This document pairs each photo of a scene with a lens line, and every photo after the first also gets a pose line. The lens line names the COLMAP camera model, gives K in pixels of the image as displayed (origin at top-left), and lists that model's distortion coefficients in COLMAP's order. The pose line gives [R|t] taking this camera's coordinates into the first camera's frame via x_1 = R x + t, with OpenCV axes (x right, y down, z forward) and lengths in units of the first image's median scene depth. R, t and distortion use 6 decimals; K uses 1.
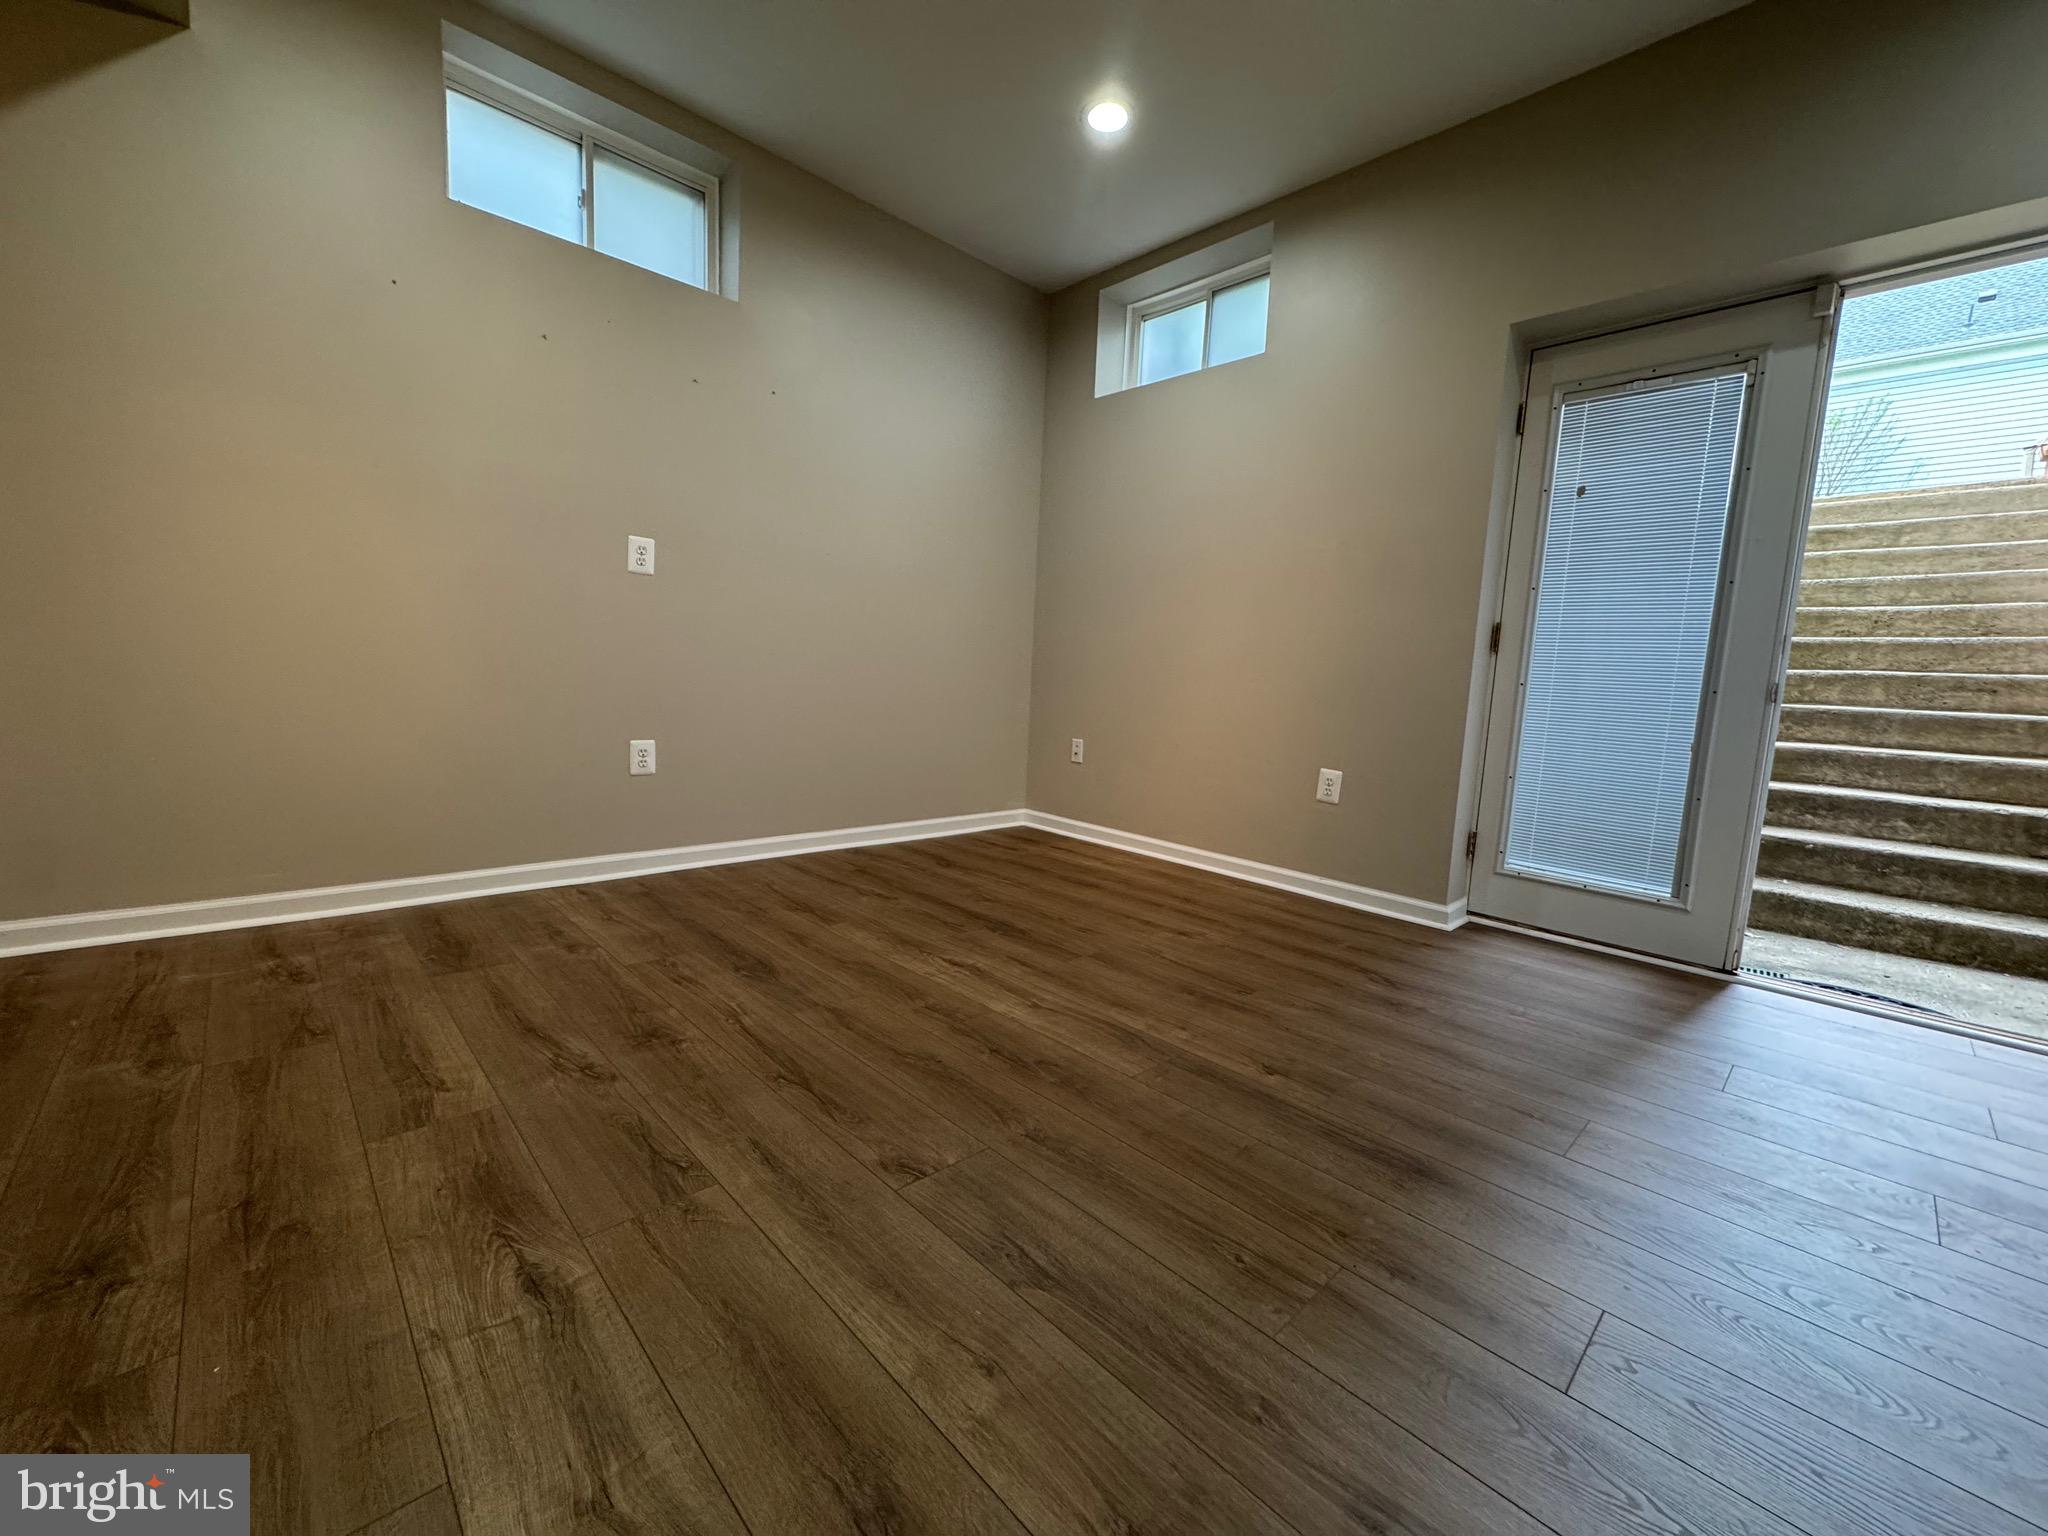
lens RADIAL K [[819.9, 0, 1022.0], [0, 819.9, 765.9], [0, 0, 1]] dist [-0.002671, 0.000327]
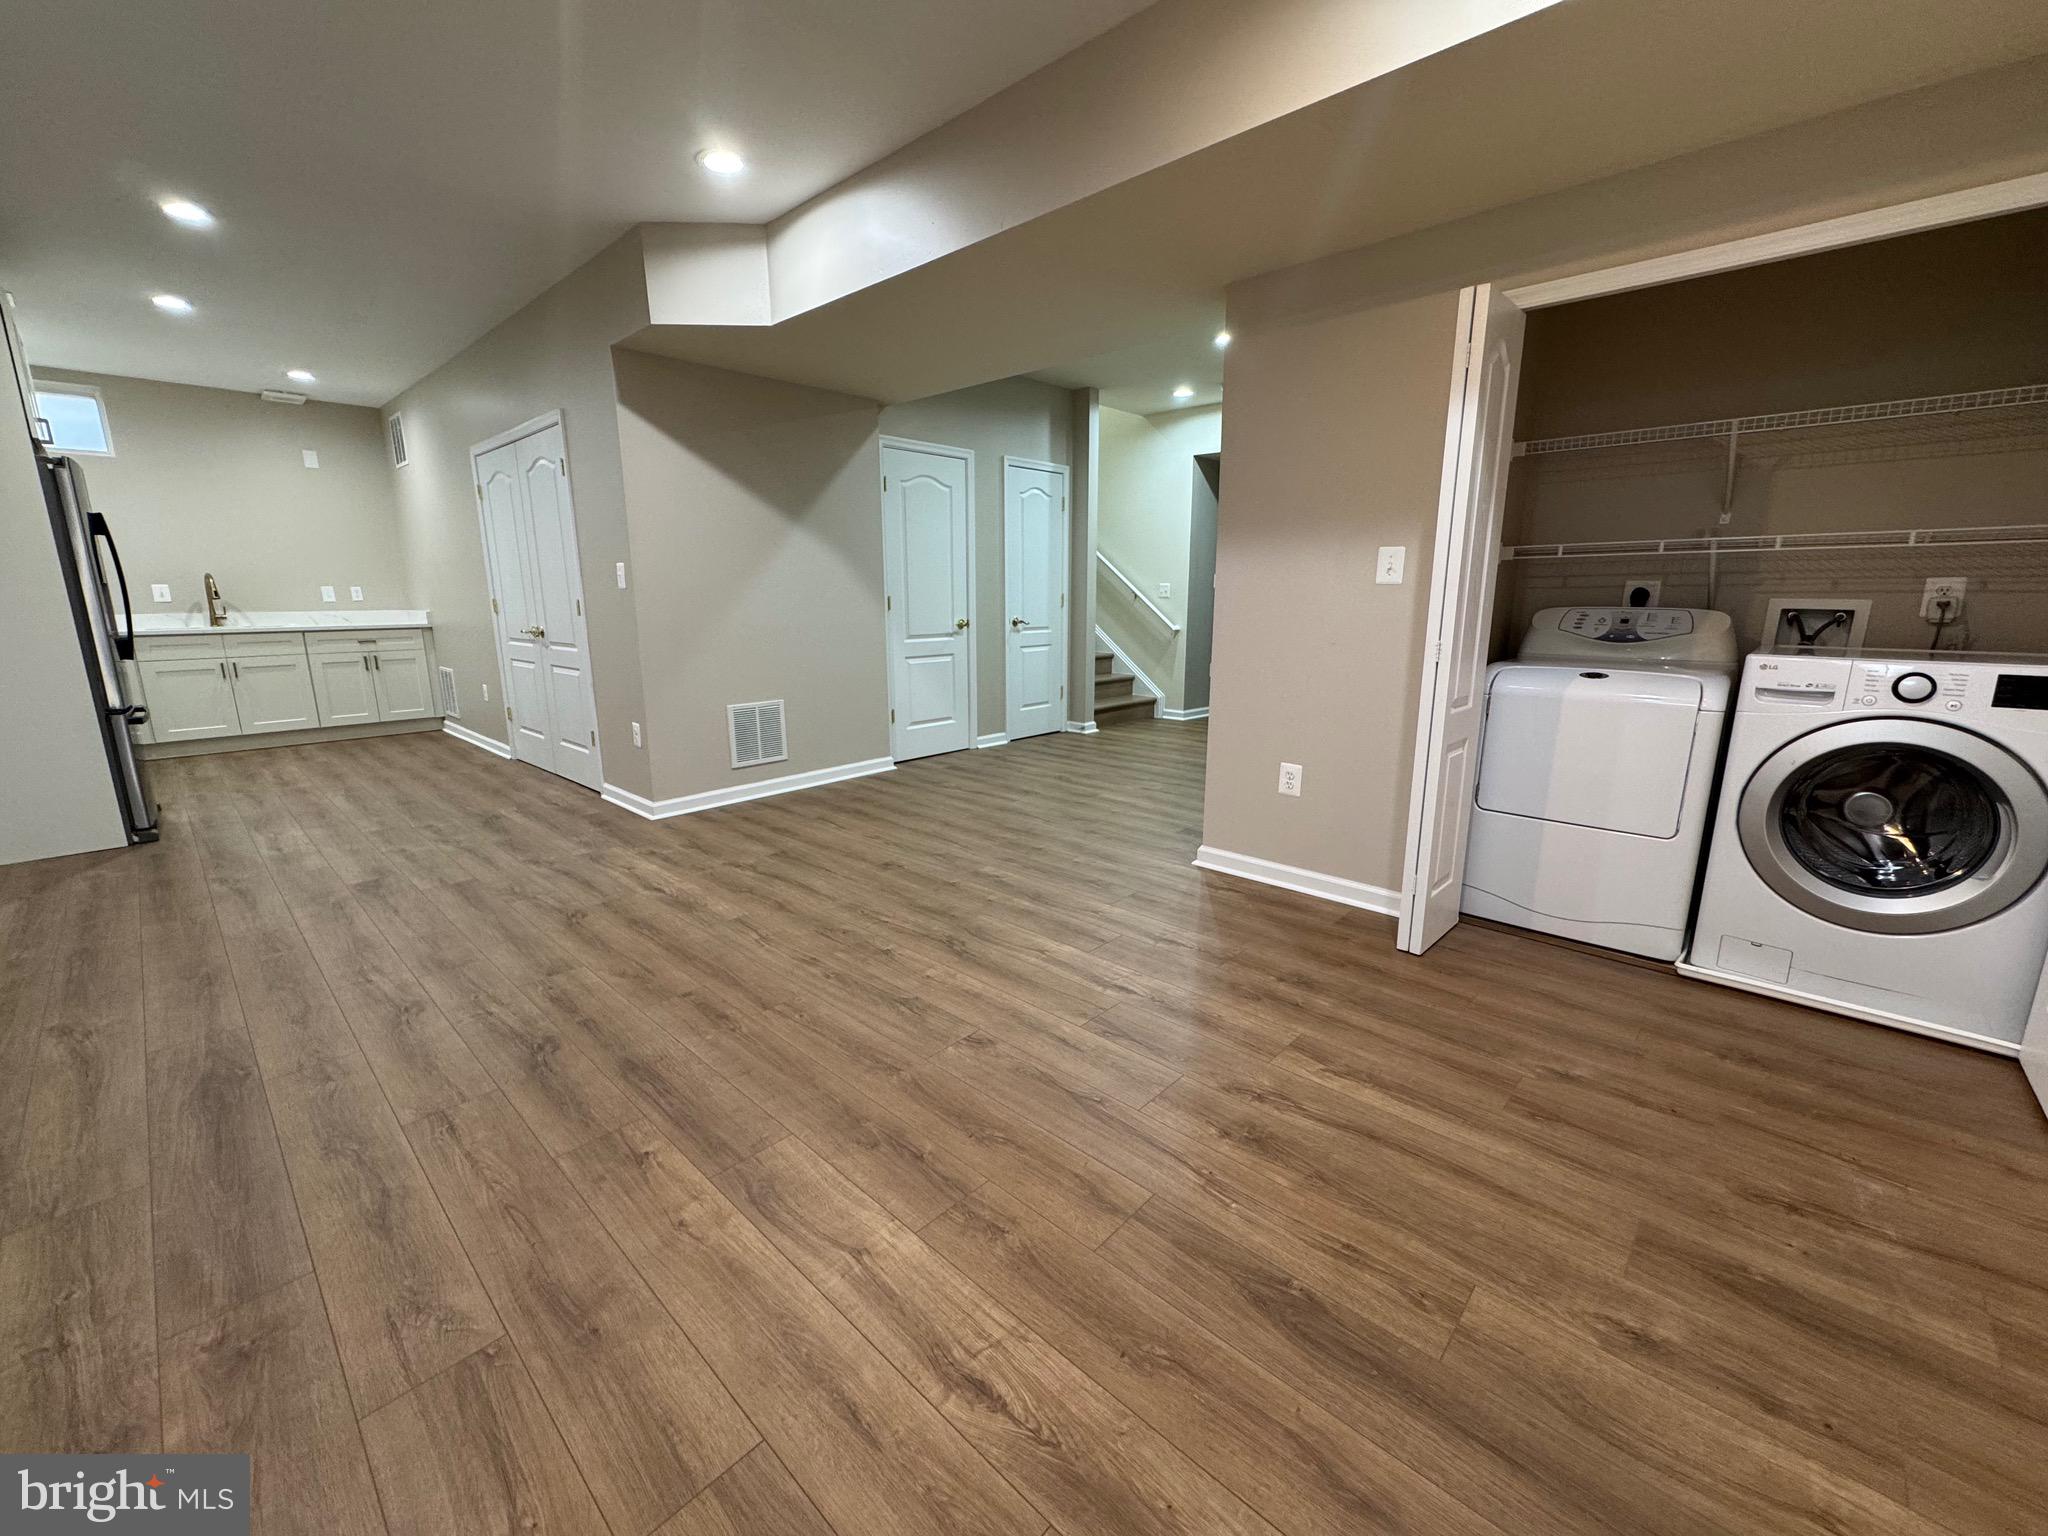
lens RADIAL K [[819.9, 0, 1022.0], [0, 819.9, 765.9], [0, 0, 1]] dist [-0.002671, 0.000327]
pose [[-0.997046, -0.034625, -0.068562, -0.057172], [-0.054494, 0.947943, 0.313743, -0.321232], [0.054130, 0.316552, -0.947029, 1.385852]]
